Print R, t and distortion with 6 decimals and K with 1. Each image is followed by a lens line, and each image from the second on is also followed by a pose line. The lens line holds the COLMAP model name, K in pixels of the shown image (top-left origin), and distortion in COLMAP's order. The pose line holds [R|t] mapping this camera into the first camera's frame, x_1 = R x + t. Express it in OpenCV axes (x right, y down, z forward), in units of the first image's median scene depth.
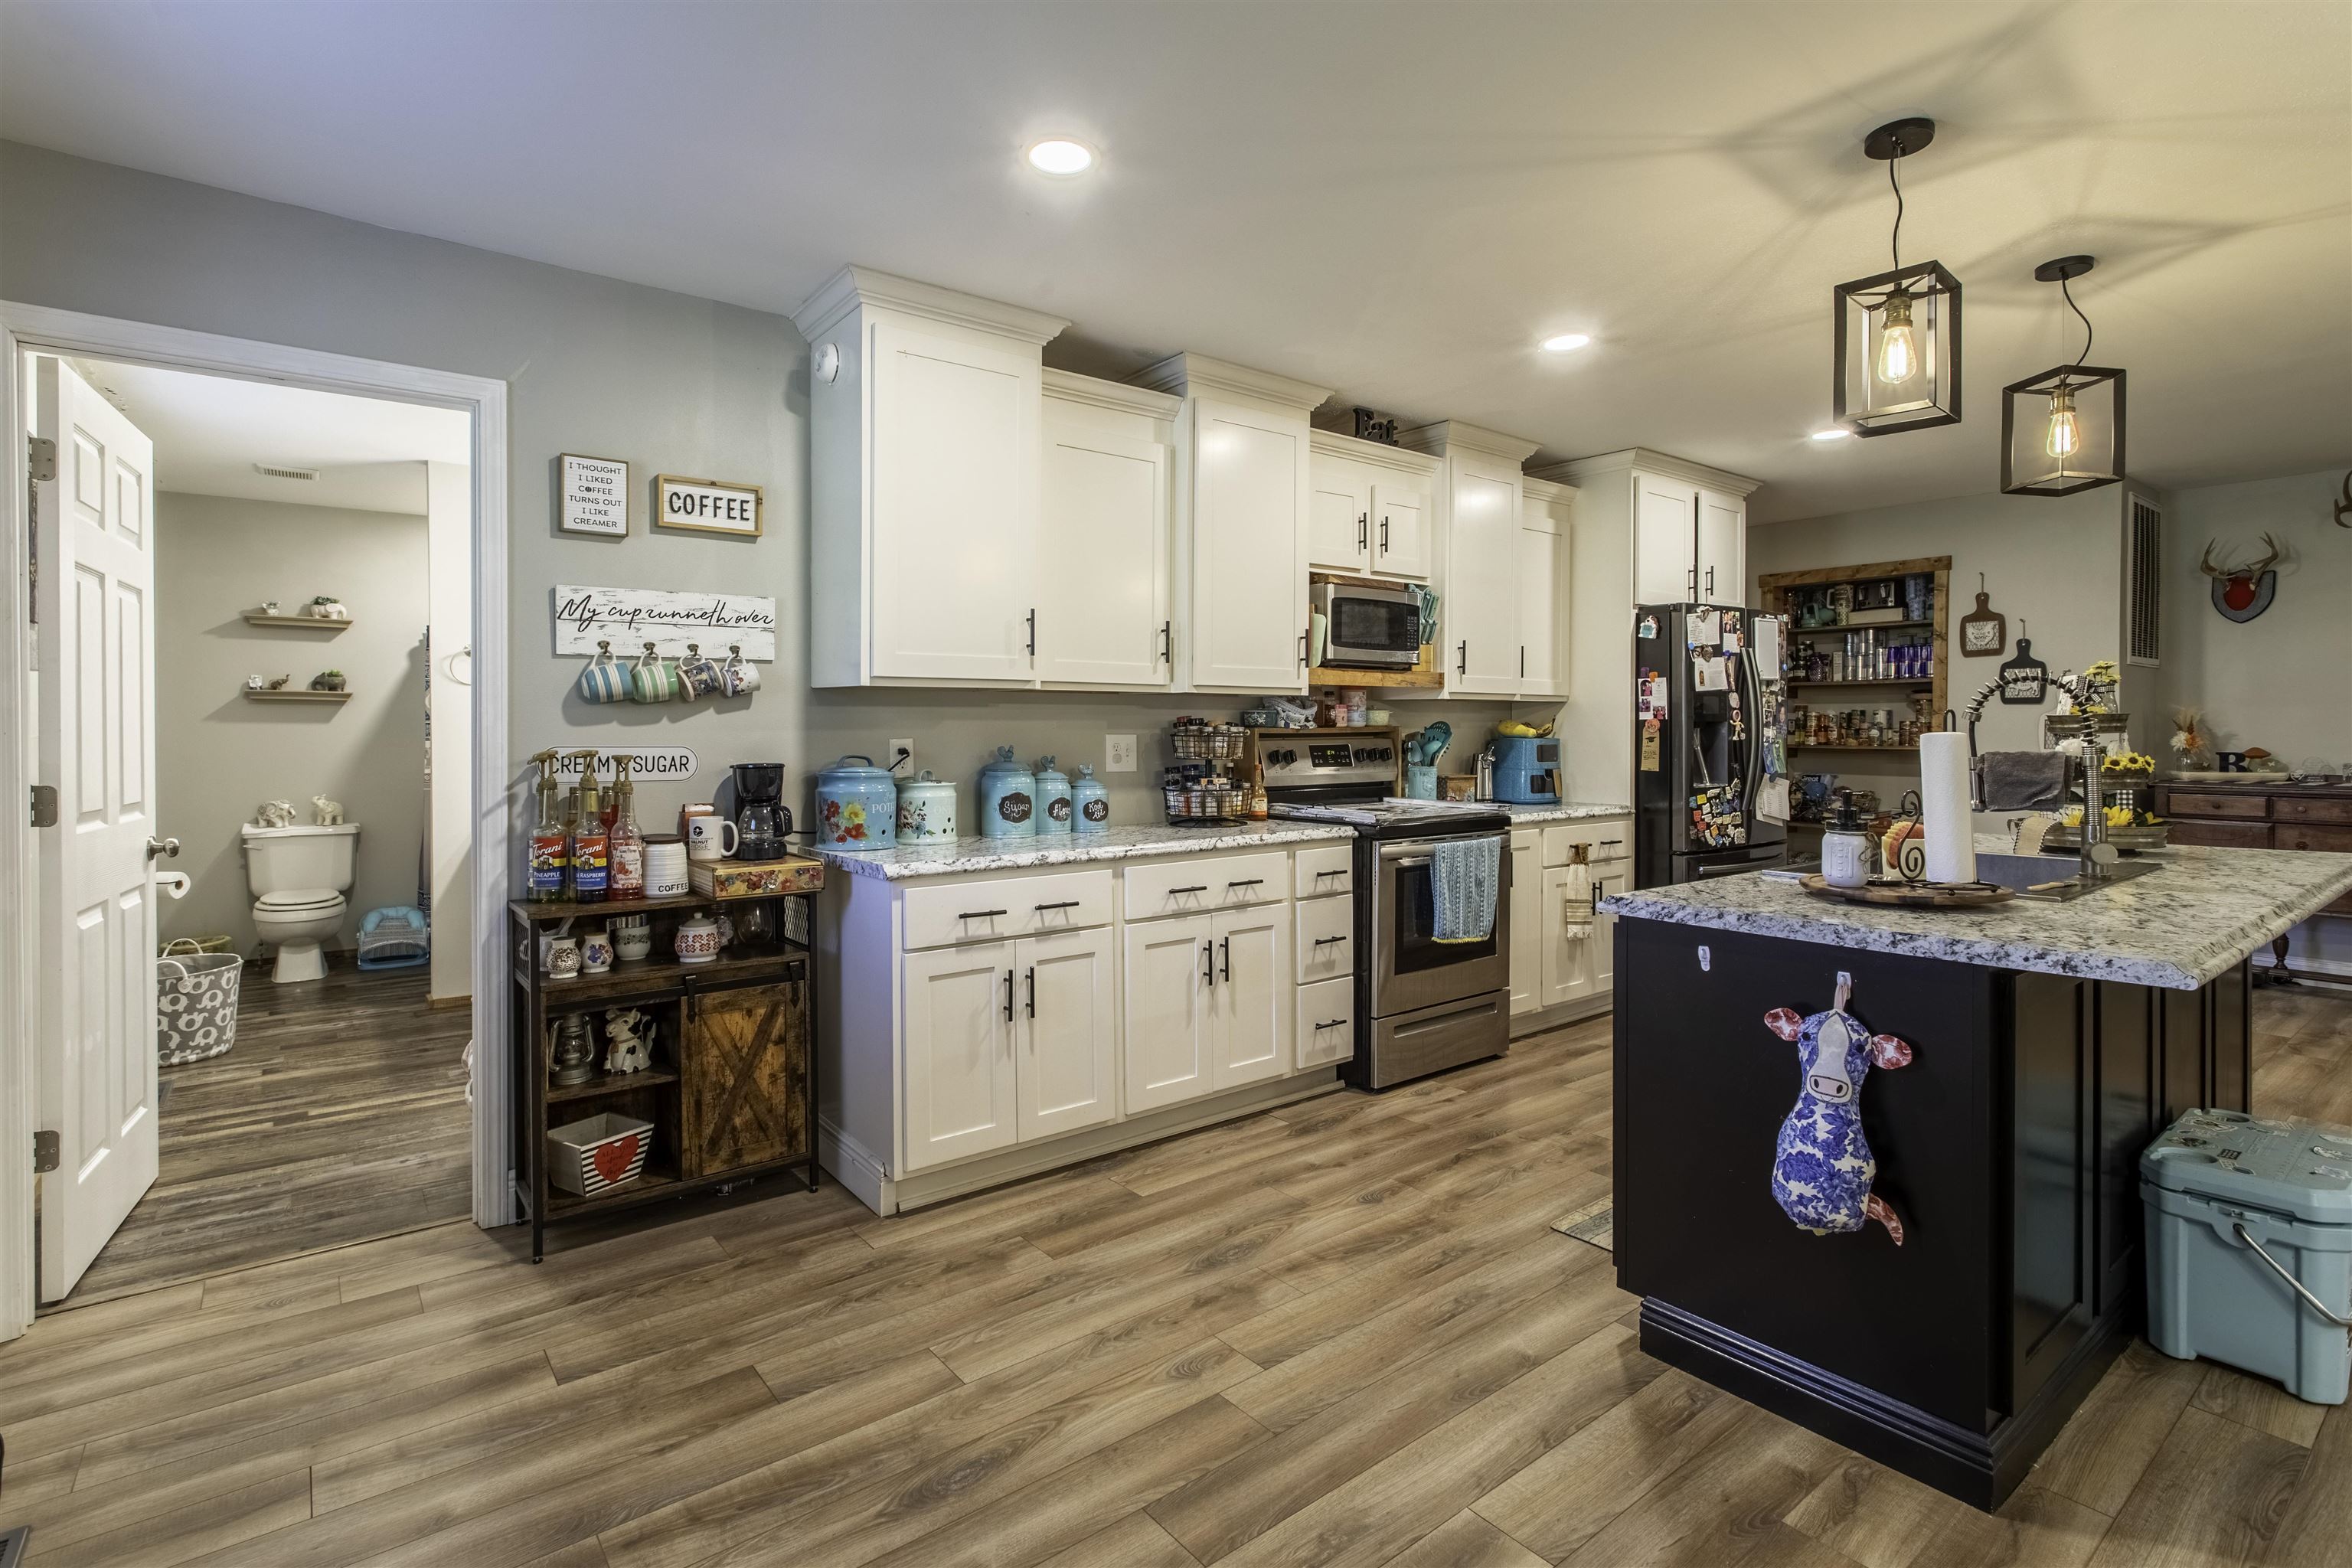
lens RADIAL K [[1118.8, 0, 1154.0], [0, 1118.8, 745.5], [0, 0, 1]] dist [-0.000641, 0.003791]
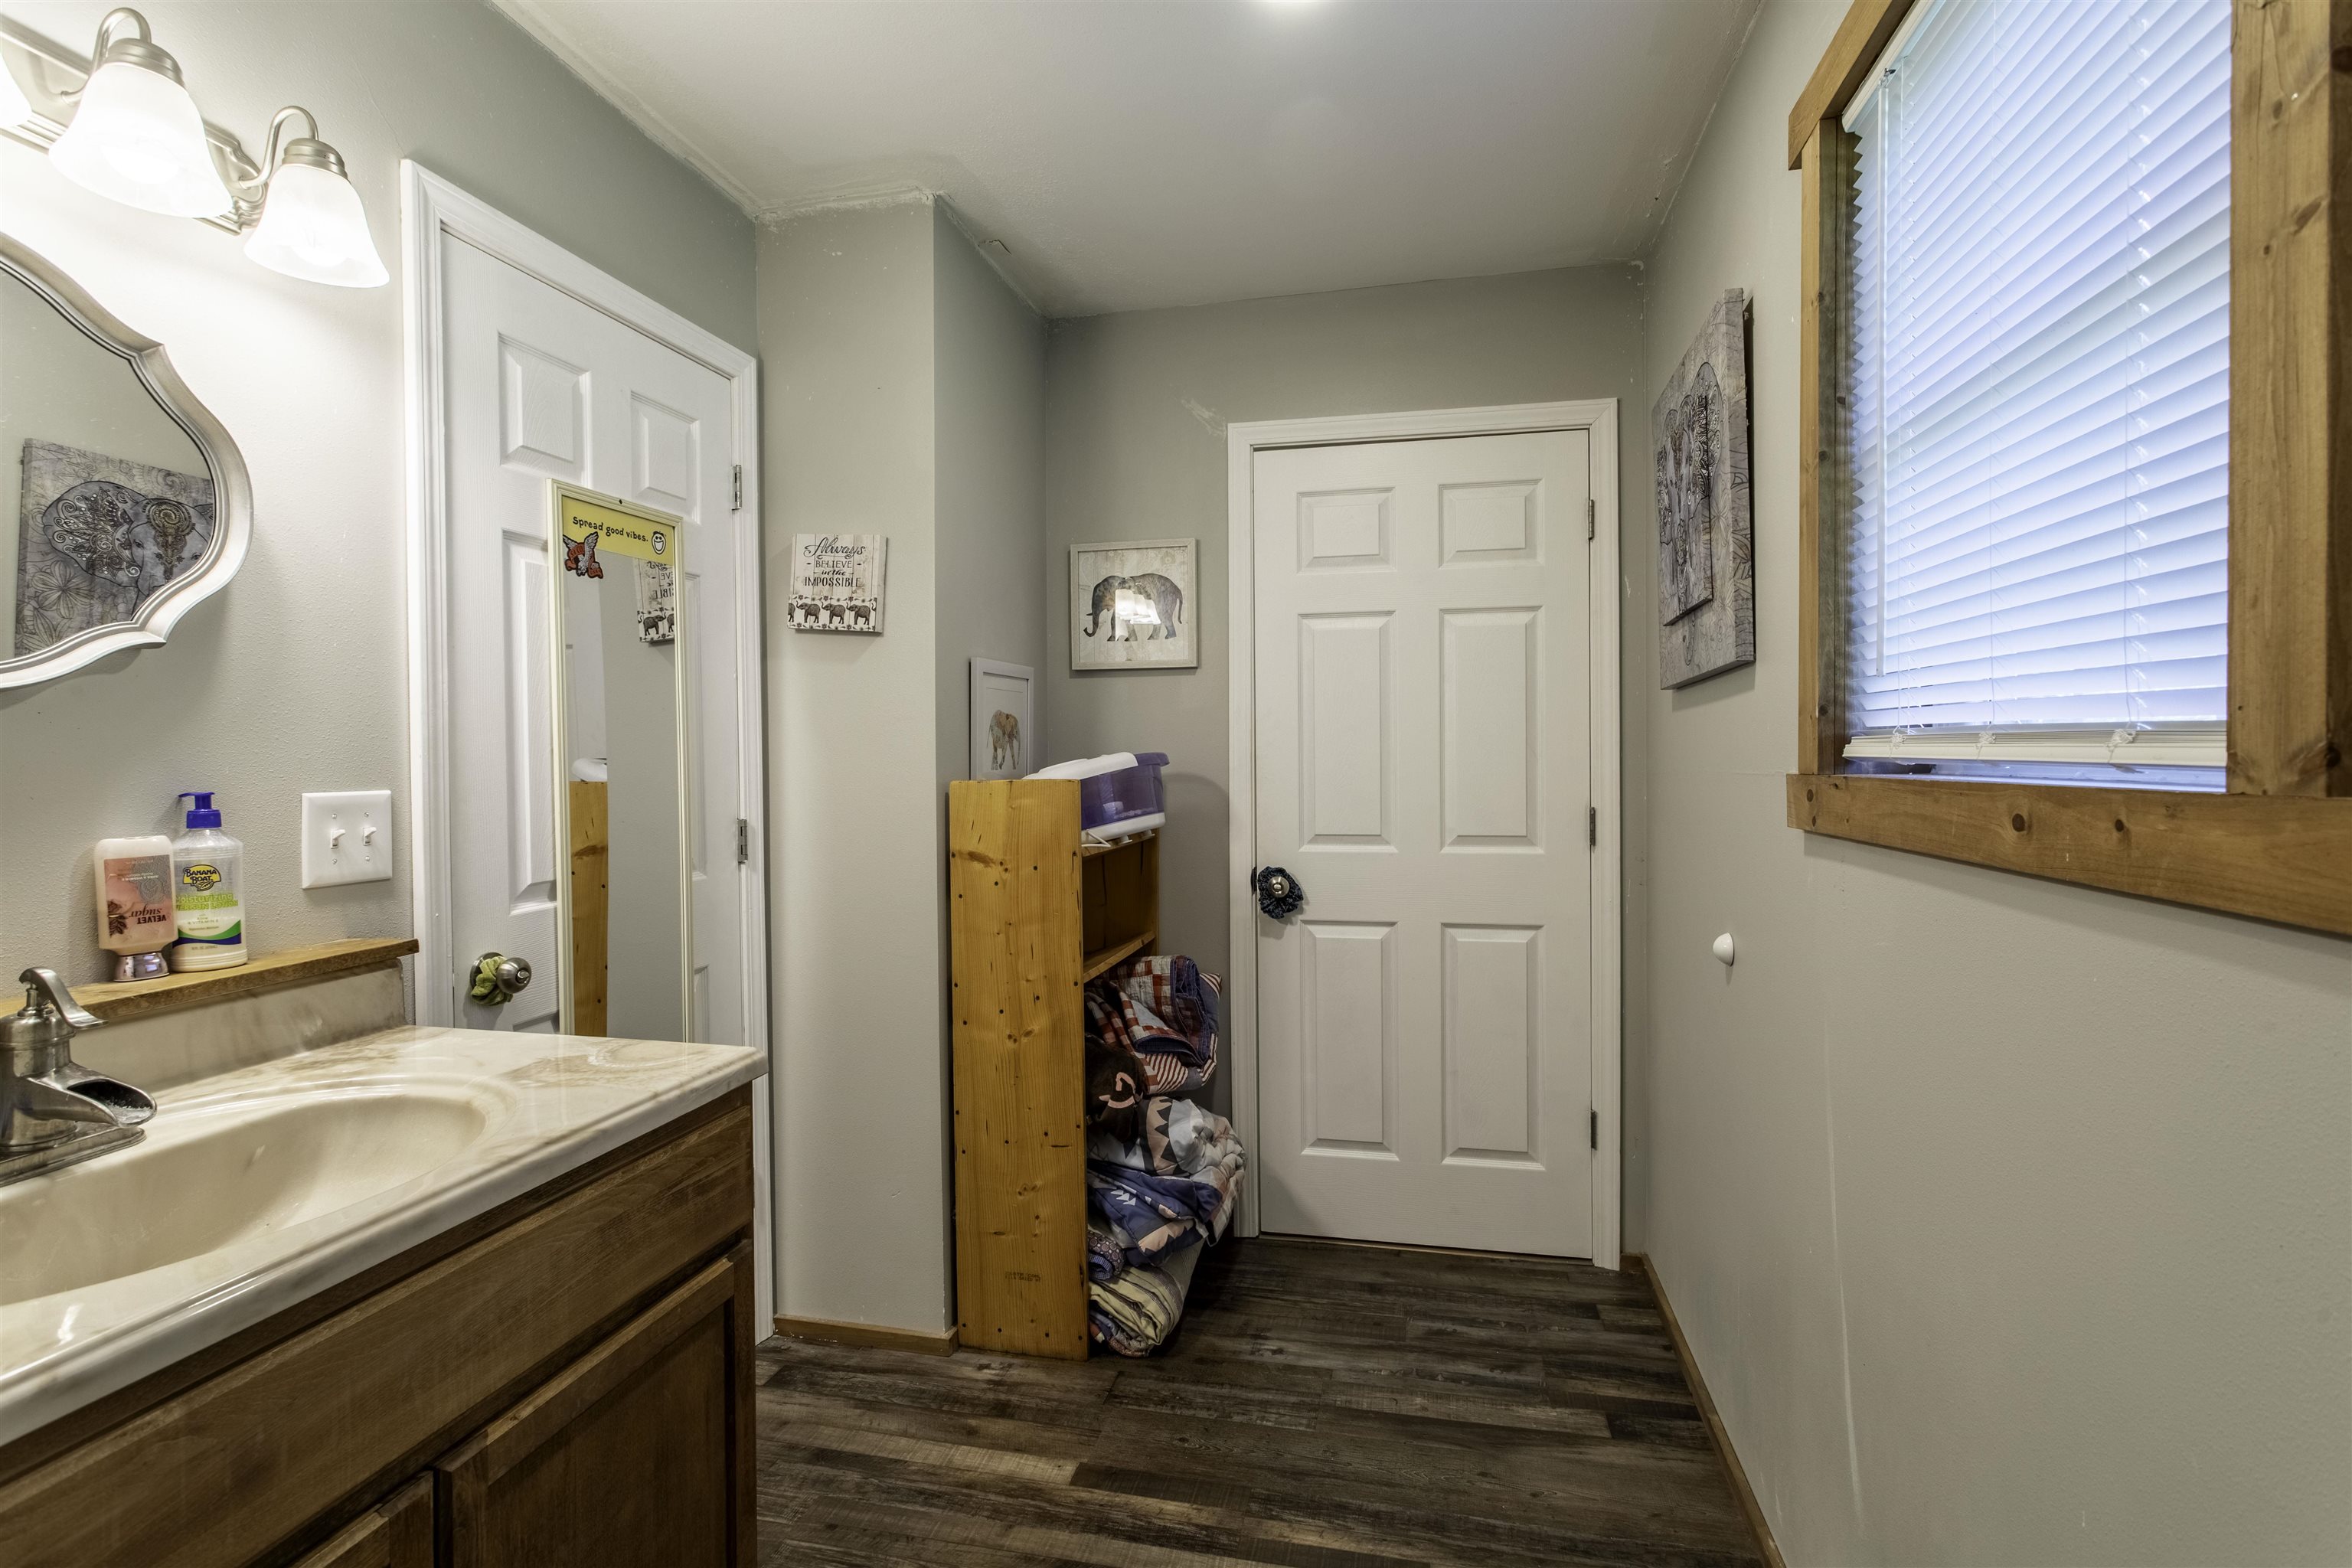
lens RADIAL K [[1118.8, 0, 1158.9], [0, 1118.8, 761.5], [0, 0, 1]] dist [-0.000641, 0.003791]
pose [[-0.632725, -0.003760, 0.774368, -0.669943], [0.018274, 0.999637, 0.019785, -0.013374], [-0.774161, 0.026669, -0.632426, 0.856310]]
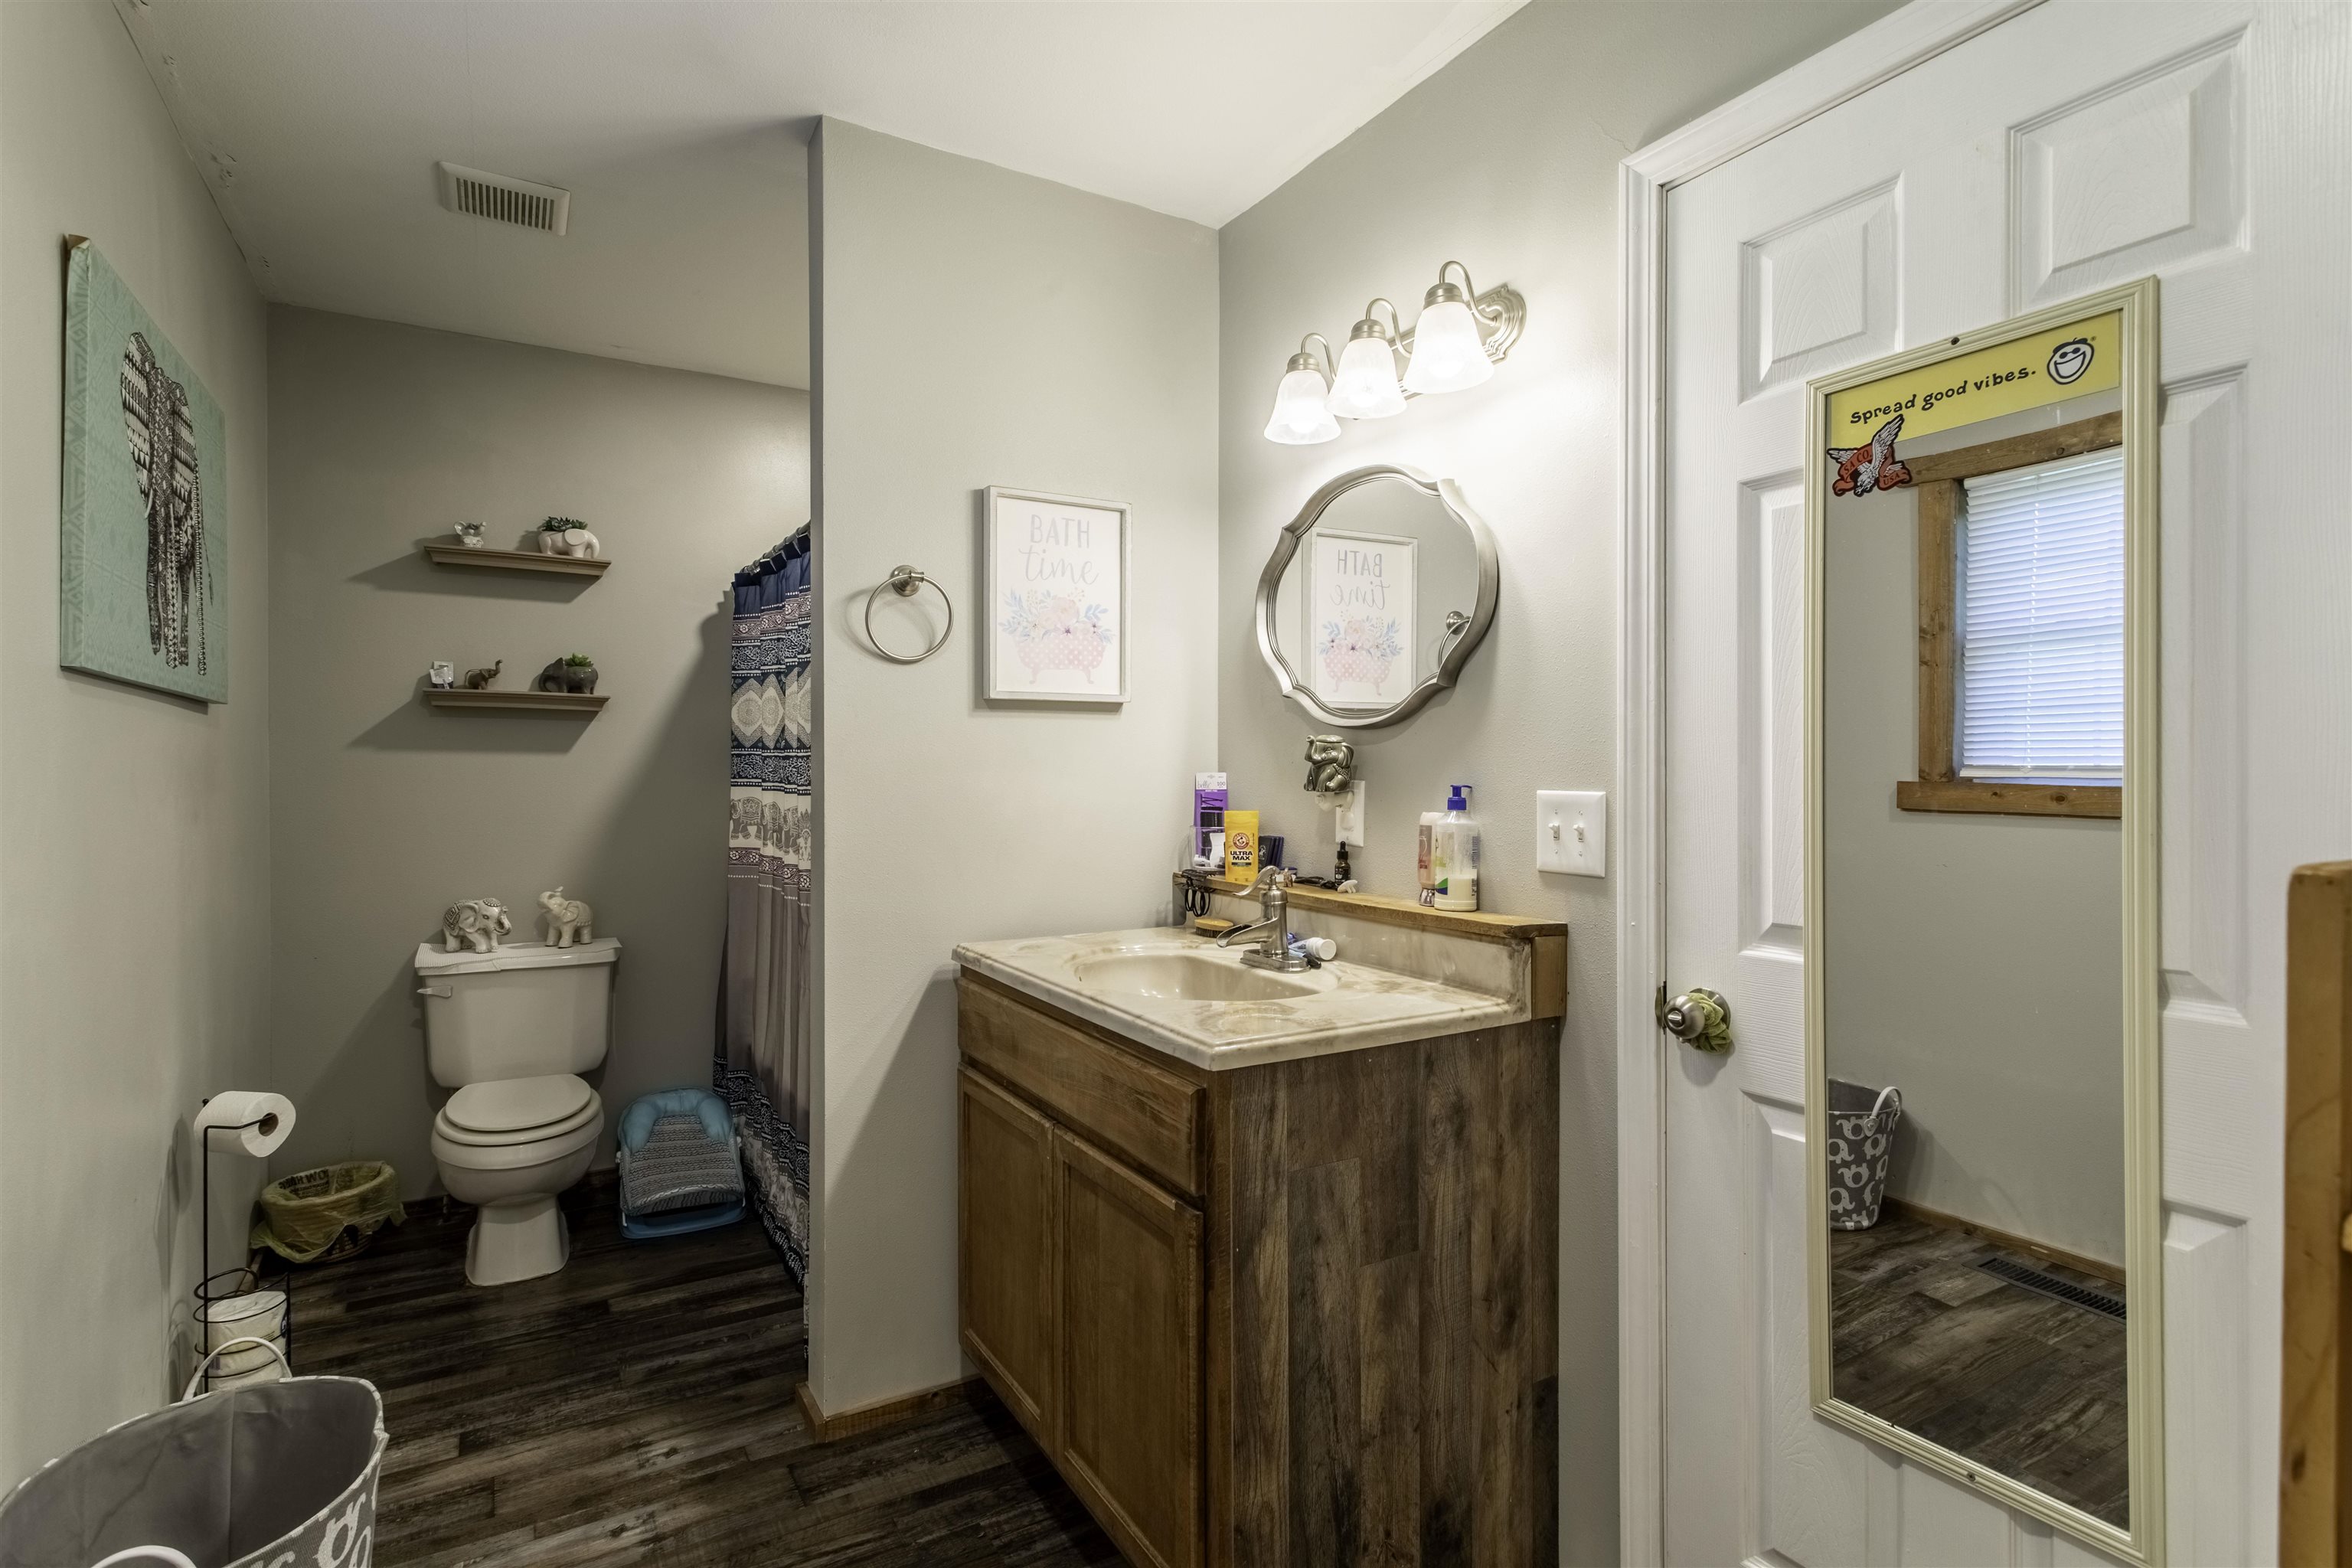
lens RADIAL K [[1118.8, 0, 1152.8], [0, 1118.8, 781.4], [0, 0, 1]] dist [-0.000641, 0.003791]
pose [[0.992595, 0.002503, -0.121447, -0.412077], [-0.003165, 0.999981, -0.005251, -0.004969], [0.121431, 0.005597, 0.992584, 0.525802]]
